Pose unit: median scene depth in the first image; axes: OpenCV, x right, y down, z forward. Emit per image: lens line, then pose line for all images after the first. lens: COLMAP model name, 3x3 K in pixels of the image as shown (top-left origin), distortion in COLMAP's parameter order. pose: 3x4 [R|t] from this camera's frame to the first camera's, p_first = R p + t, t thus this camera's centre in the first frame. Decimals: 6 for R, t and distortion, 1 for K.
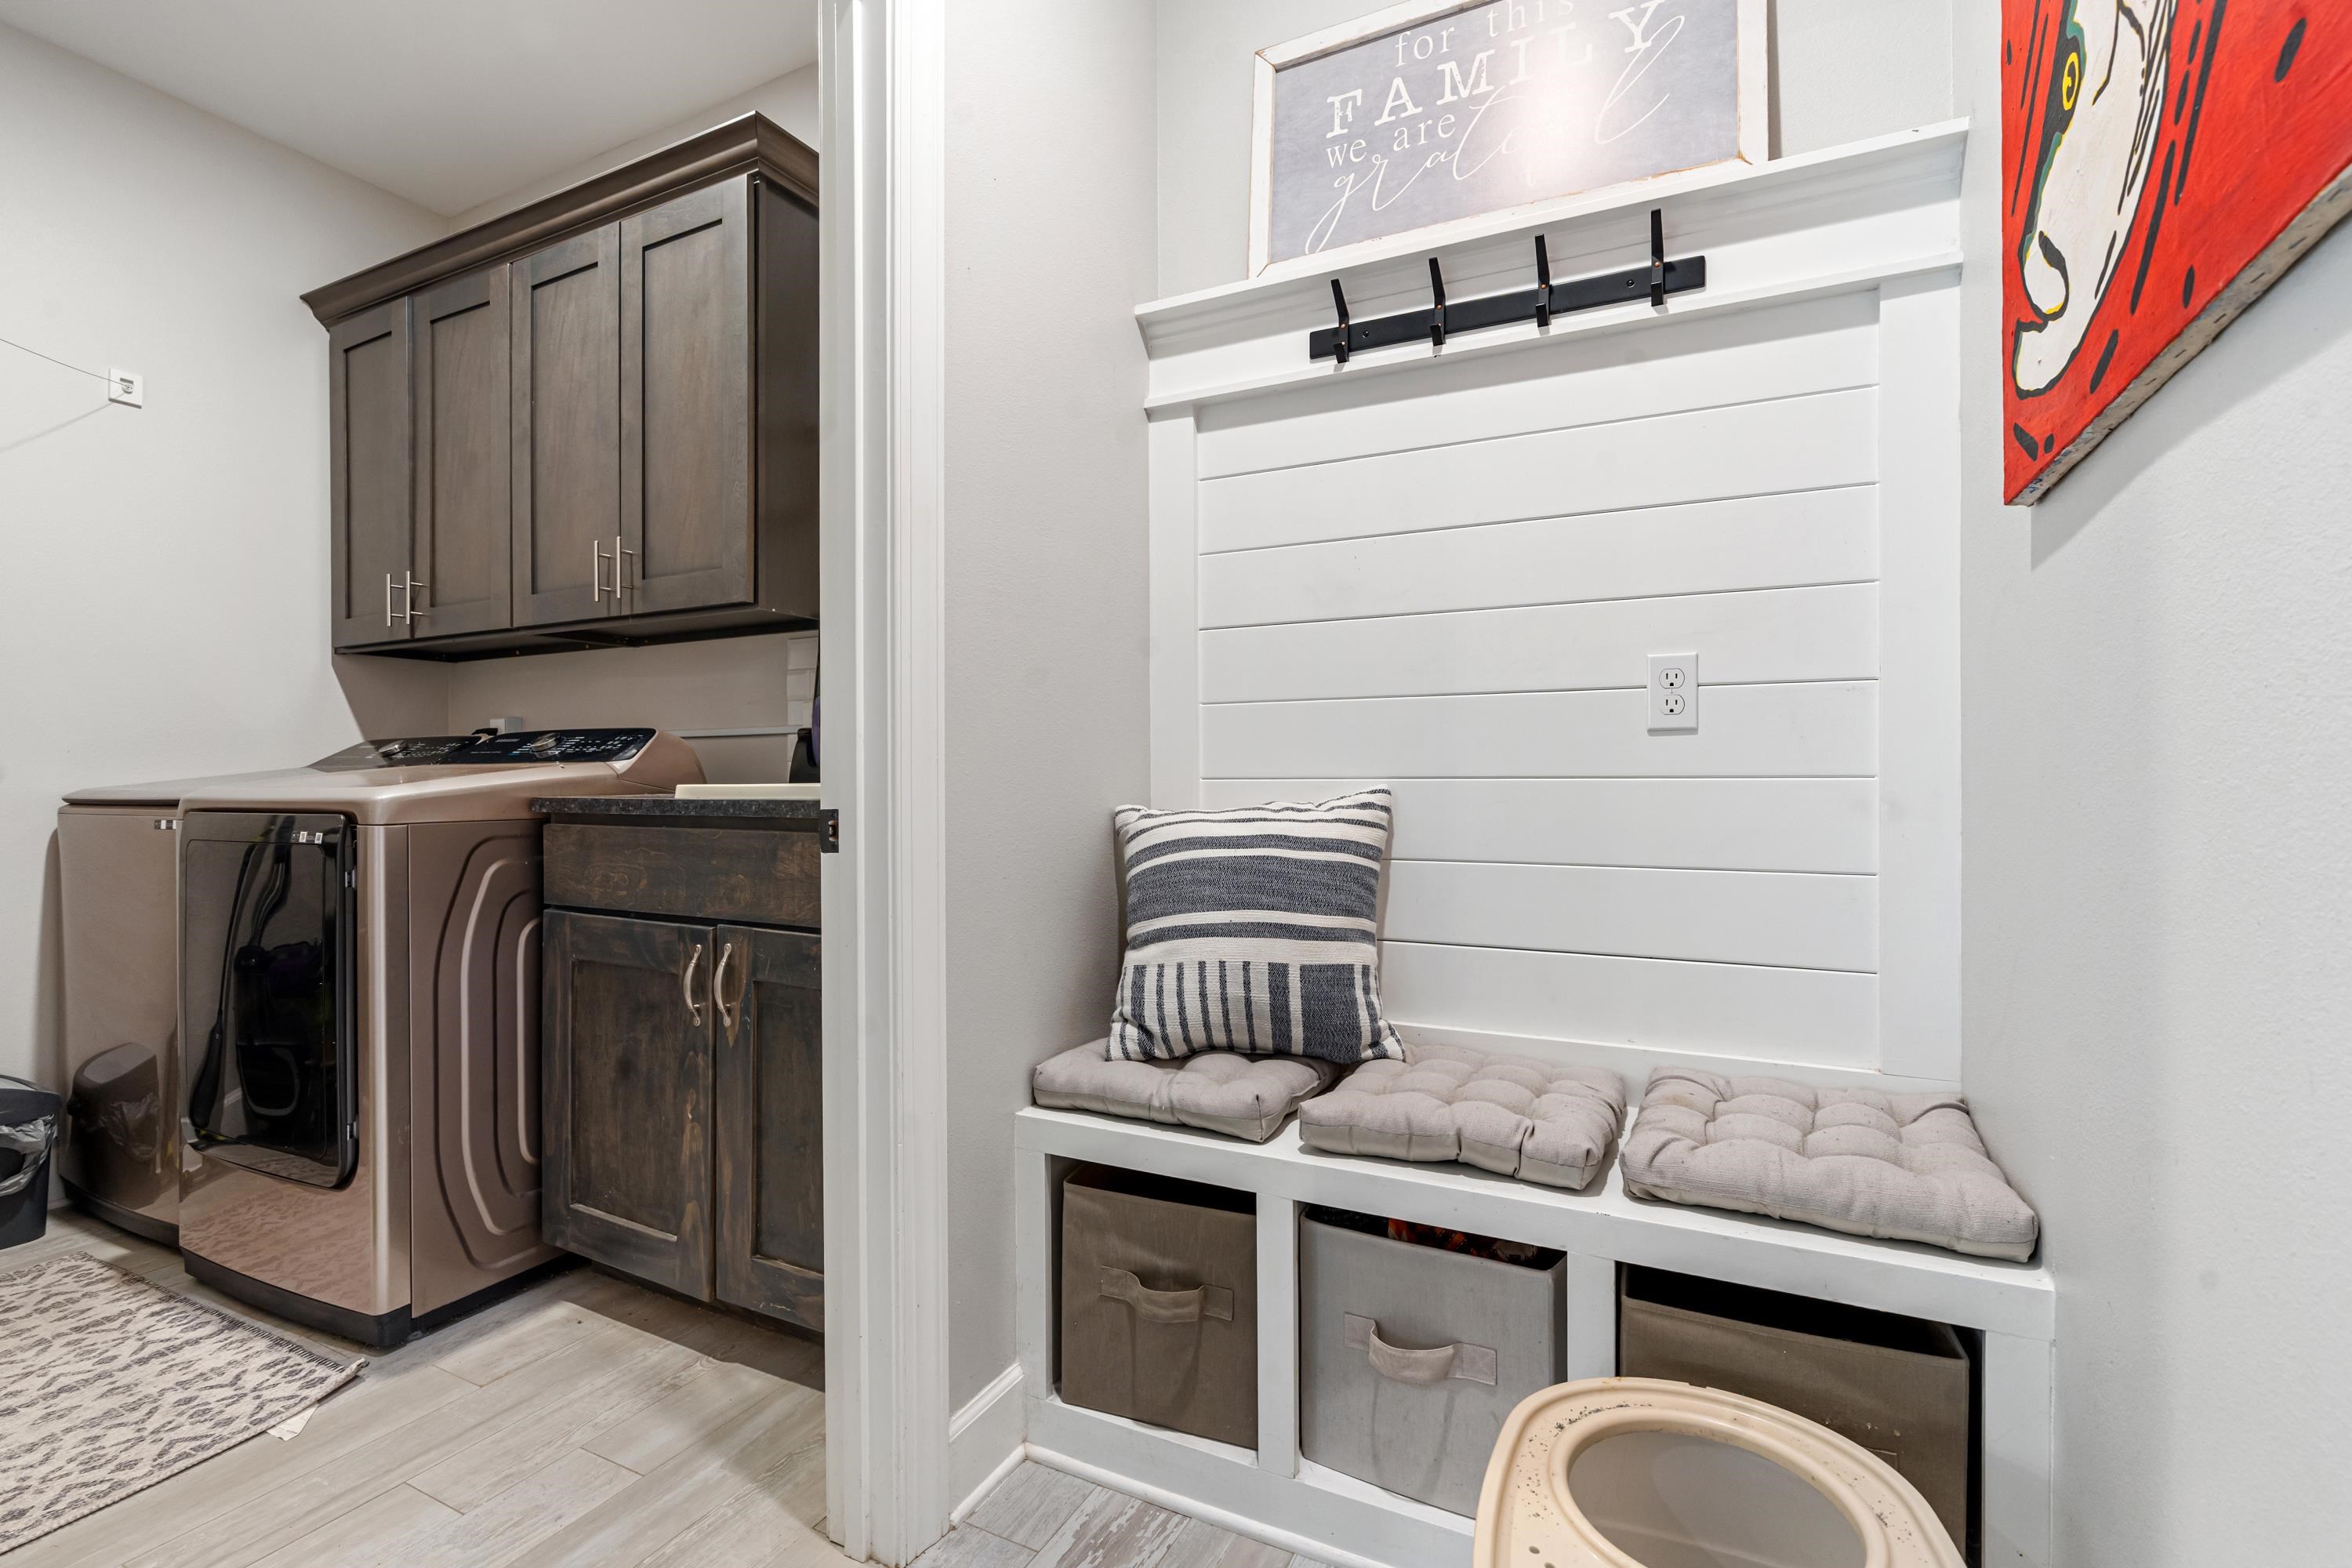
lens RADIAL K [[1061.2, 0, 1176.0], [0, 1061.2, 784.0], [0, 0, 1]] dist [-0.012649, 0.000063]
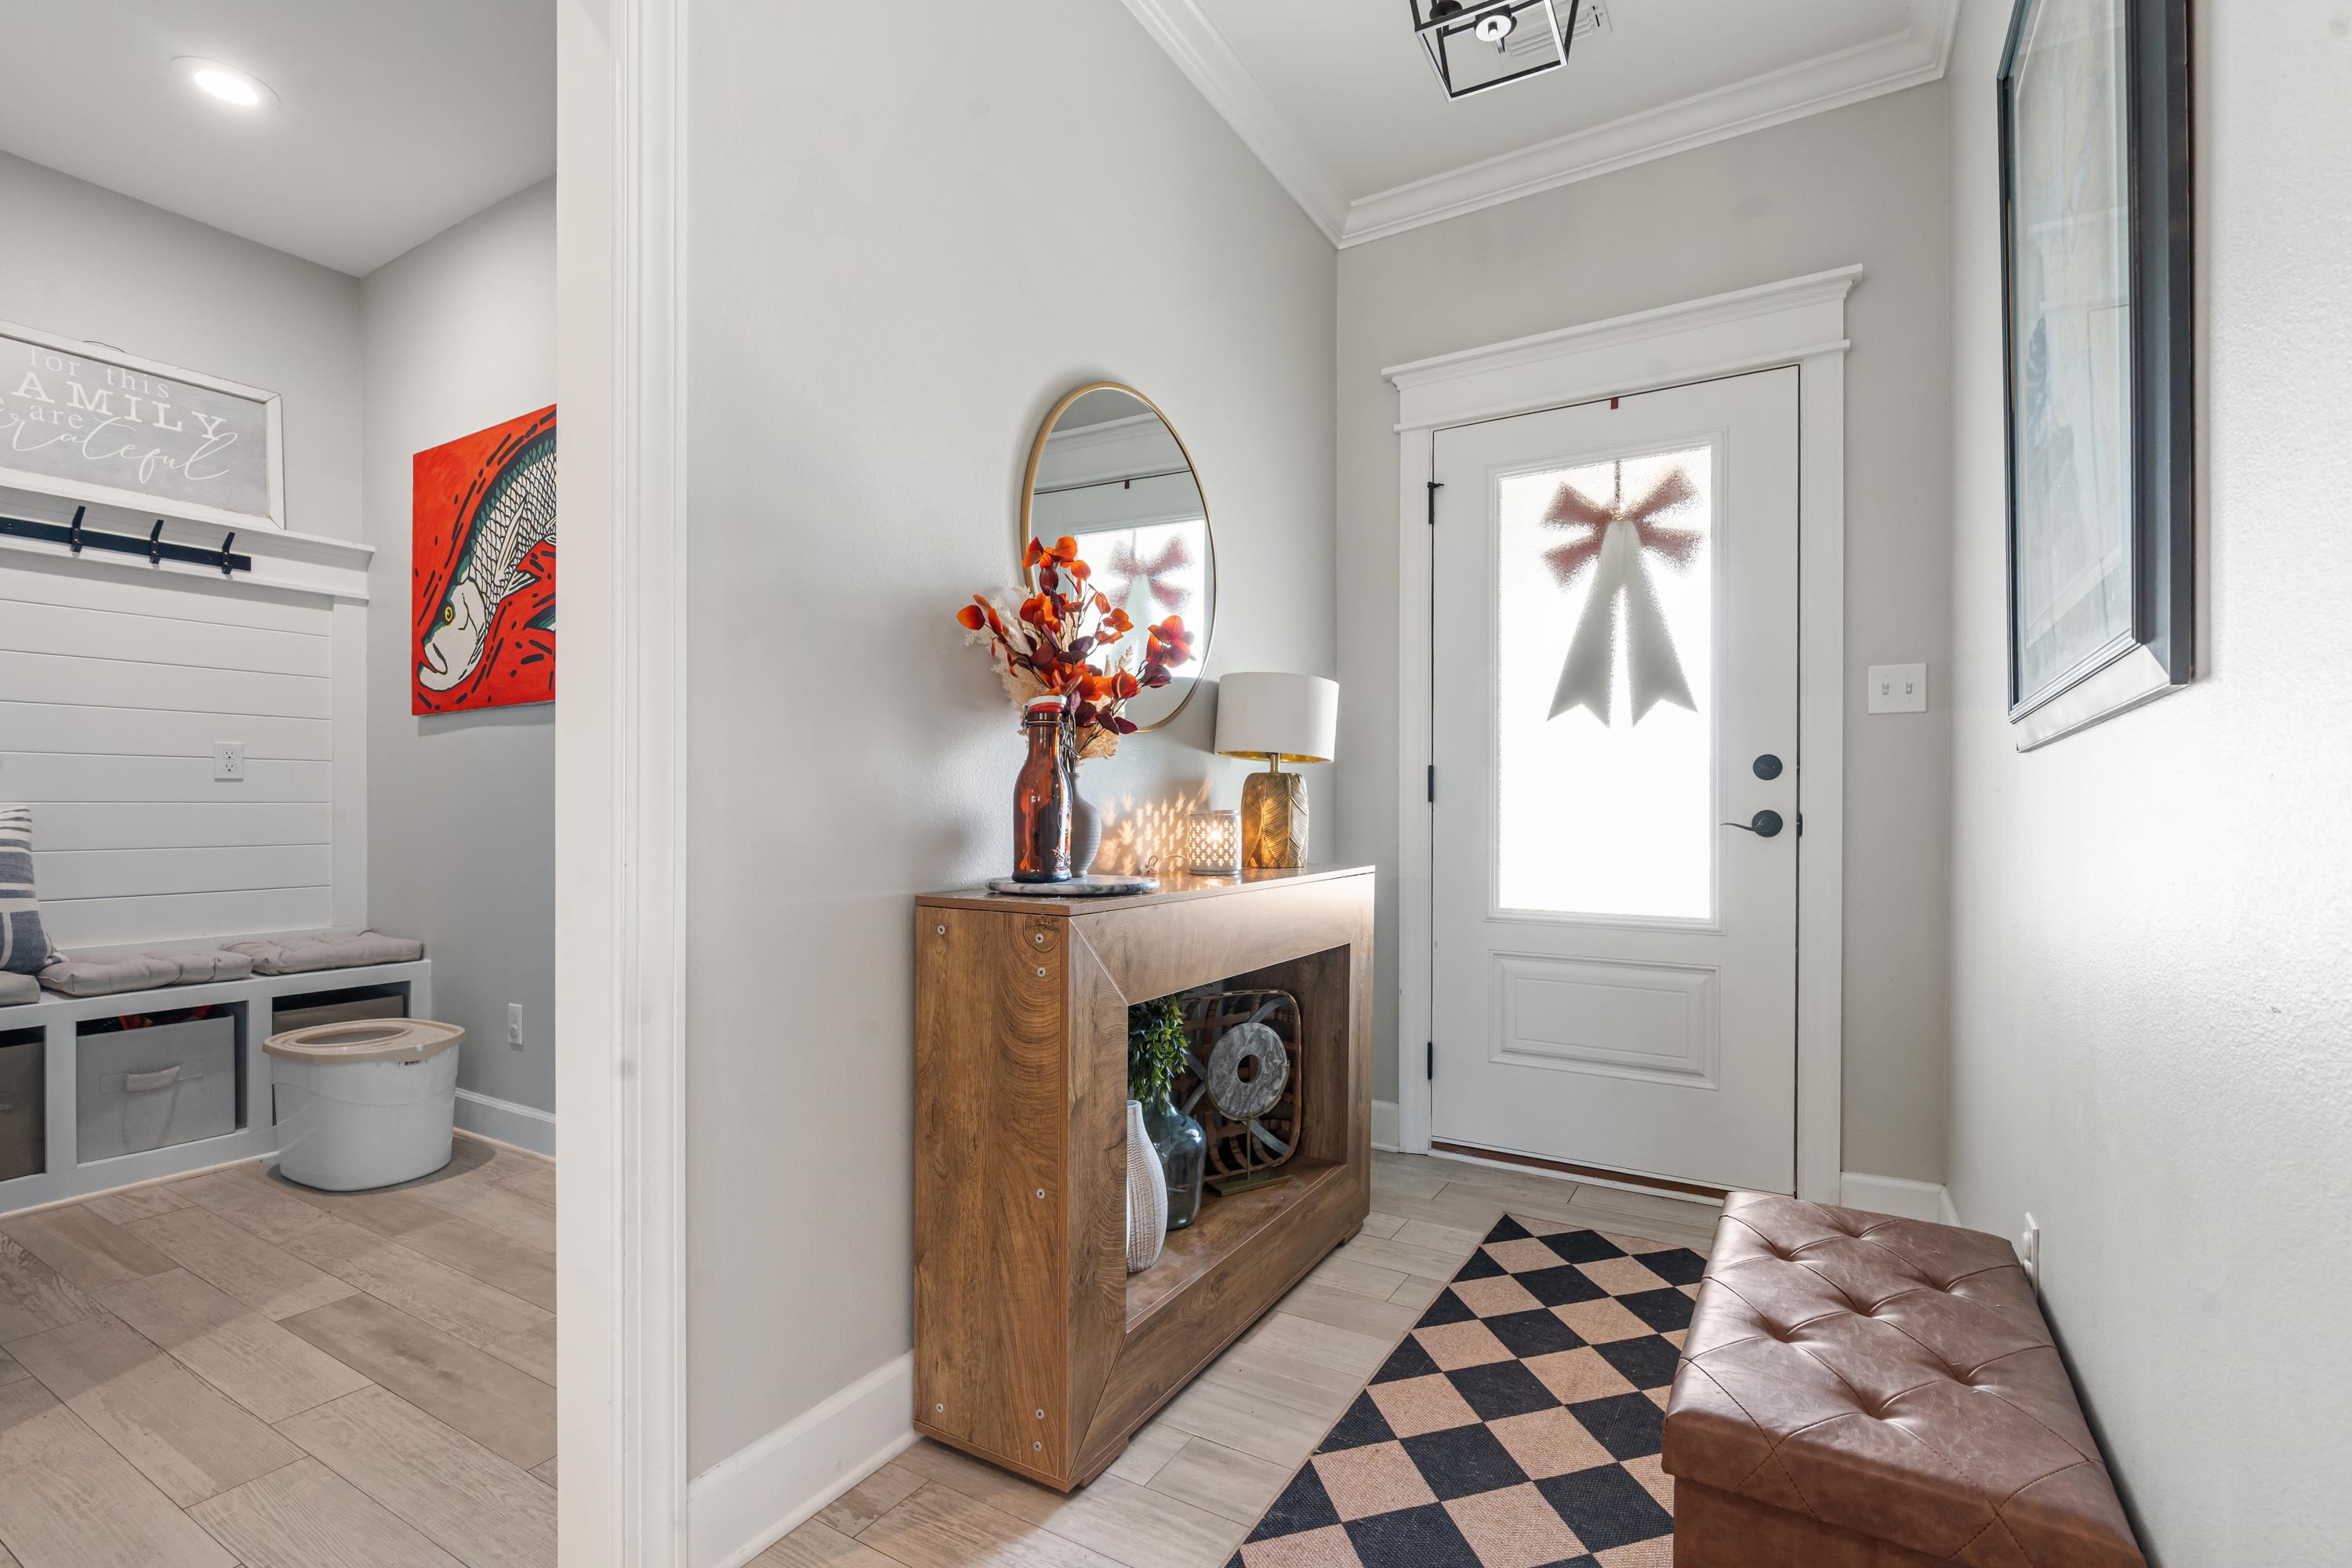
lens RADIAL K [[1065.2, 0, 1180.7], [0, 1065.2, 804.8], [0, 0, 1]] dist [0.000575, 0.000363]
pose [[0.077187, 0.001233, 0.997016, -1.485448], [0.003486, 0.999993, -0.001506, 0.008143], [-0.997011, 0.003592, 0.077182, -1.025854]]
